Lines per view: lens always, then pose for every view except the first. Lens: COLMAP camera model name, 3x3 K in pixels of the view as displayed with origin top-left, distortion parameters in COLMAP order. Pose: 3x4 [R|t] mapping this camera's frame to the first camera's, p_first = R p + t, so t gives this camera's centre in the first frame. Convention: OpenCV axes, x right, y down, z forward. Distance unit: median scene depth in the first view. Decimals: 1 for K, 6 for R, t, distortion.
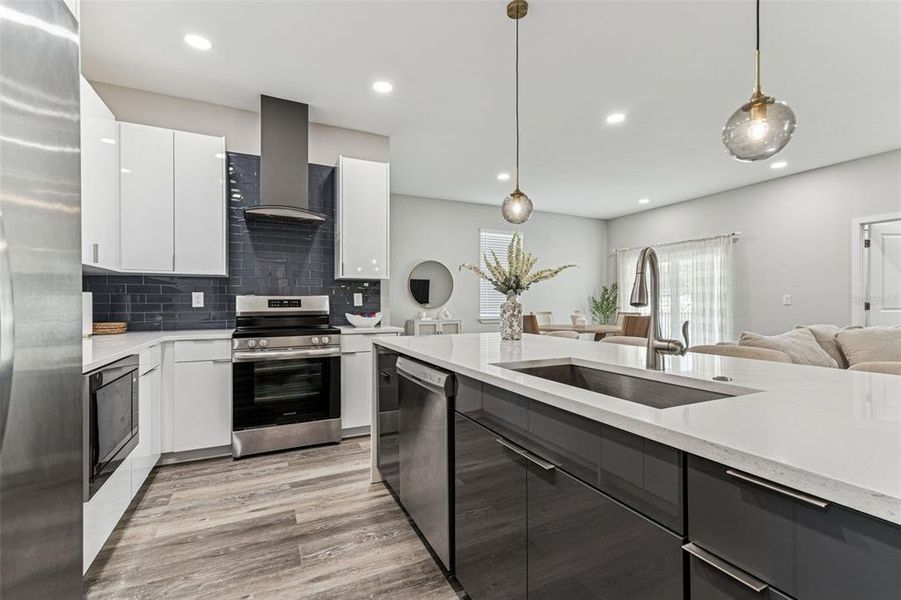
lens RADIAL K [[401.0, 0, 456.0], [0, 401.0, 303.3], [0, 0, 1]] dist [0.004039, 0.000443]
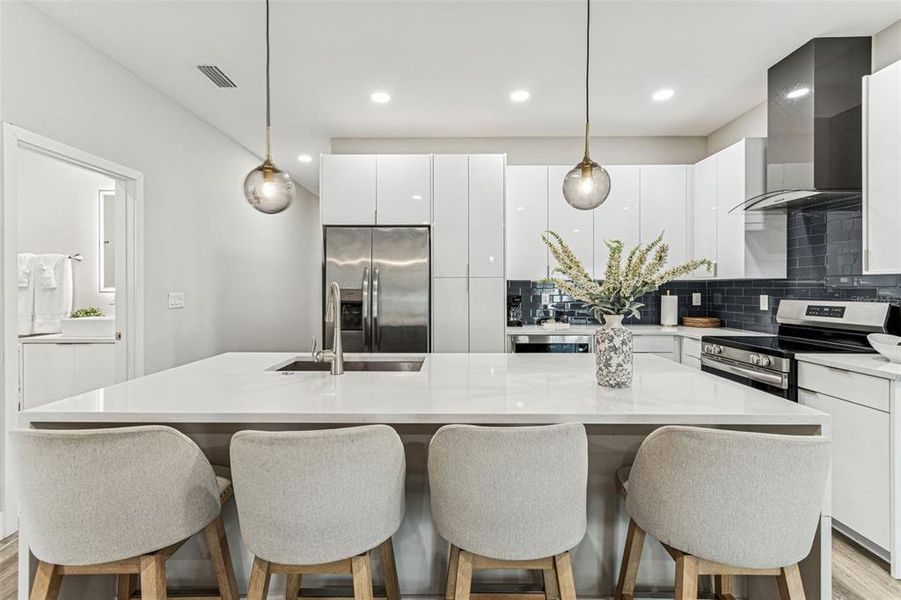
lens RADIAL K [[401.2, 0, 449.6], [0, 401.2, 288.8], [0, 0, 1]] dist [0.005225, -0.000202]
pose [[-0.448366, 0.003107, -0.893845, 0.619889], [-0.001898, 0.999988, 0.004428, -0.048270], [0.893848, 0.003682, -0.448355, 0.791805]]
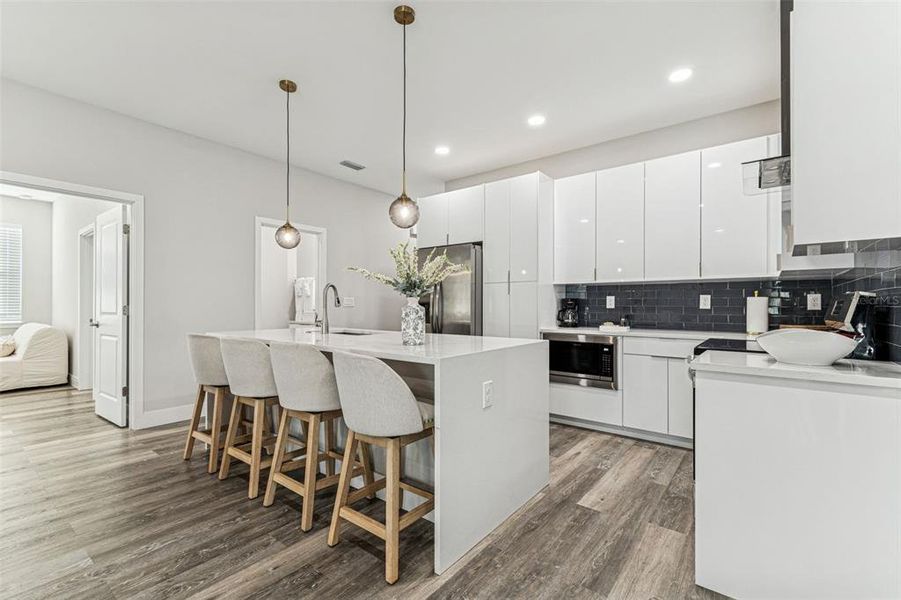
lens RADIAL K [[397.9, 0, 451.8], [0, 397.9, 305.9], [0, 0, 1]] dist [0.004226, 0.000056]
pose [[-0.900327, -0.000433, -0.435215, 0.348437], [-0.002064, 0.999993, 0.003275, -0.002820], [0.435210, 0.003847, -0.900321, 1.413853]]
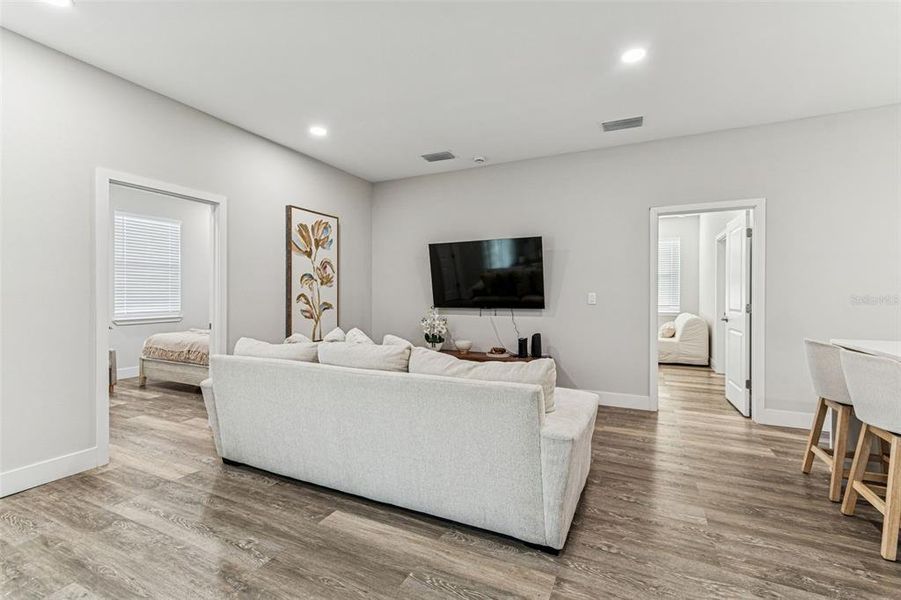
lens RADIAL K [[396.5, 0, 451.7], [0, 396.5, 293.5], [0, 0, 1]] dist [0.004127, -0.000301]
pose [[-0.617587, 0.002615, 0.786498, 0.293634], [0.002428, 0.999996, -0.001419, -0.032154], [-0.786499, 0.001033, -0.617591, 1.451040]]
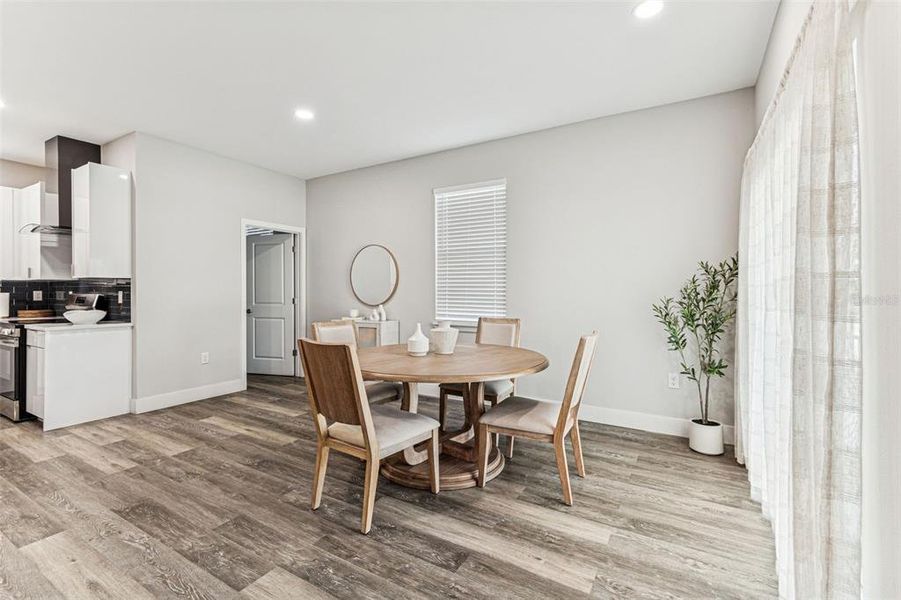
lens RADIAL K [[402.7, 0, 452.9], [0, 402.7, 290.6], [0, 0, 1]] dist [0.004079, 0.000301]
pose [[0.551970, -0.000729, -0.833864, 1.387194], [-0.003026, 0.999991, -0.002877, -0.032192], [0.833858, 0.004111, 0.551963, 1.411075]]
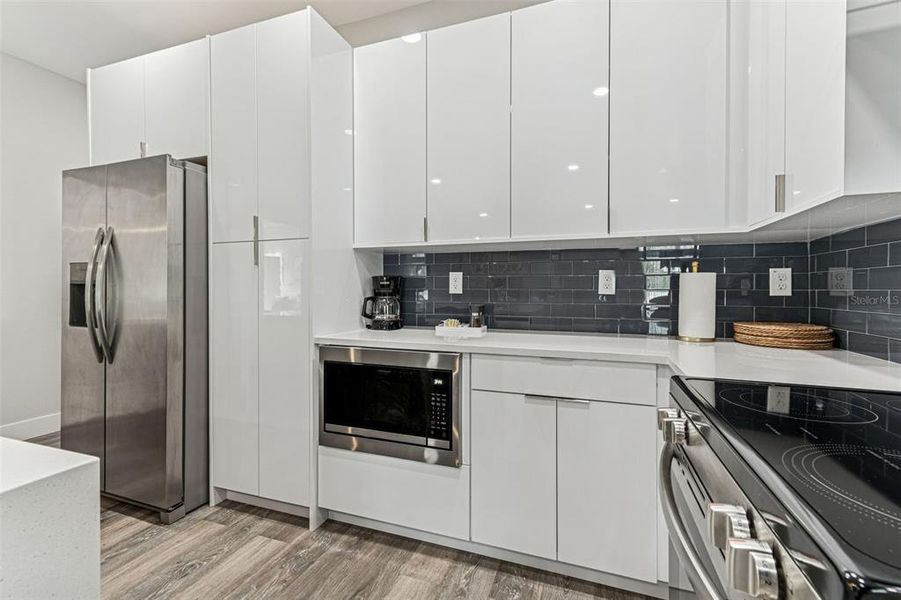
lens RADIAL K [[398.1, 0, 454.0], [0, 398.1, 289.3], [0, 0, 1]] dist [0.003948, -0.000274]
pose [[-0.719996, 0.000961, -0.693977, -0.159482], [-0.001538, 0.999994, 0.002980, -0.001897], [0.693976, 0.003213, -0.719991, 1.005629]]
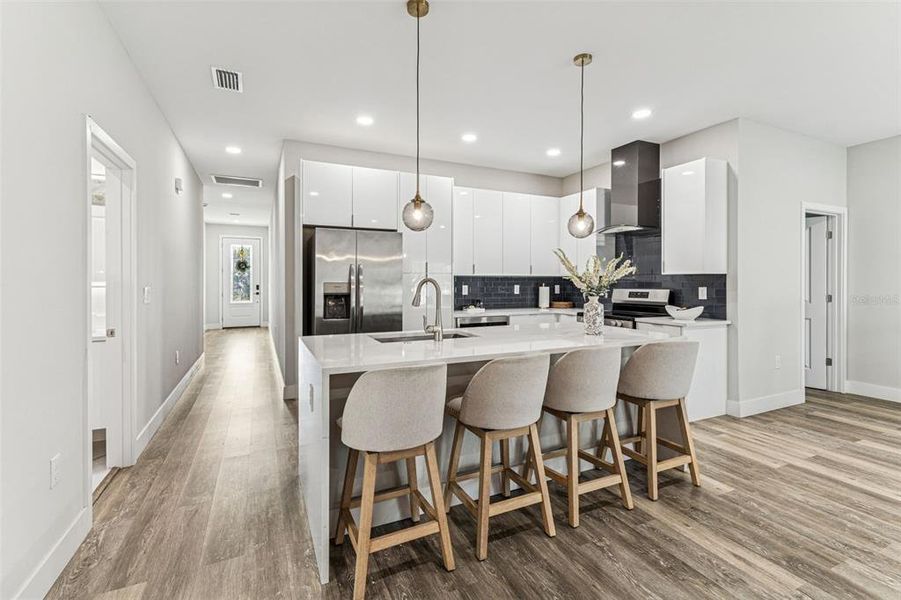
lens RADIAL K [[403.7, 0, 448.0], [0, 403.7, 284.1], [0, 0, 1]] dist [0.002631, 0.000276]
pose [[-0.015688, 0.007314, -0.999850, 0.994359], [-0.002117, 0.999971, 0.007349, -0.047844], [0.999875, 0.002232, -0.015672, 0.447203]]
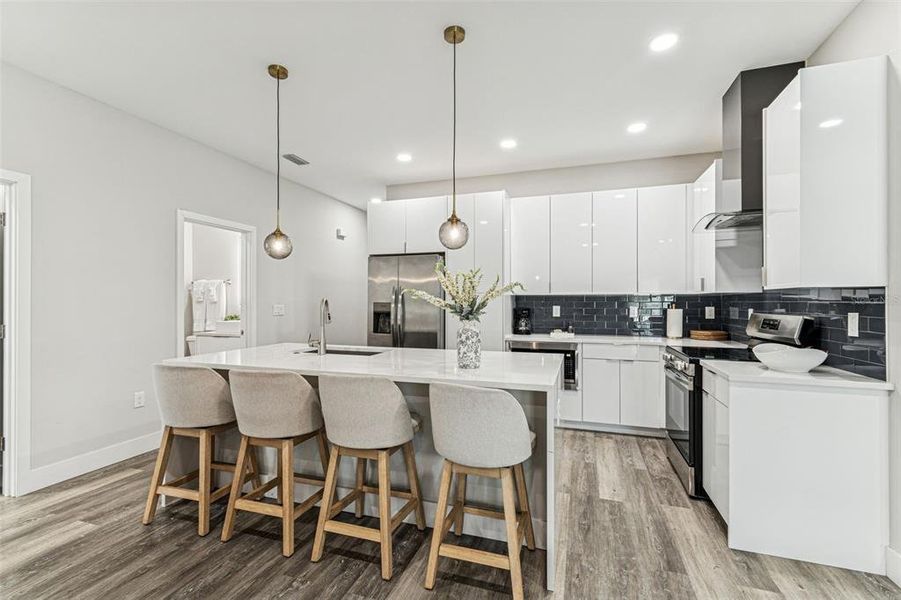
lens RADIAL K [[396.5, 0, 451.7], [0, 396.5, 301.7], [0, 0, 1]] dist [0.004152, 0.000154]
pose [[-0.698771, 0.001364, -0.715344, 0.626250], [-0.001226, 0.999994, 0.003104, -0.050000], [0.715345, 0.003046, -0.698765, 1.220044]]
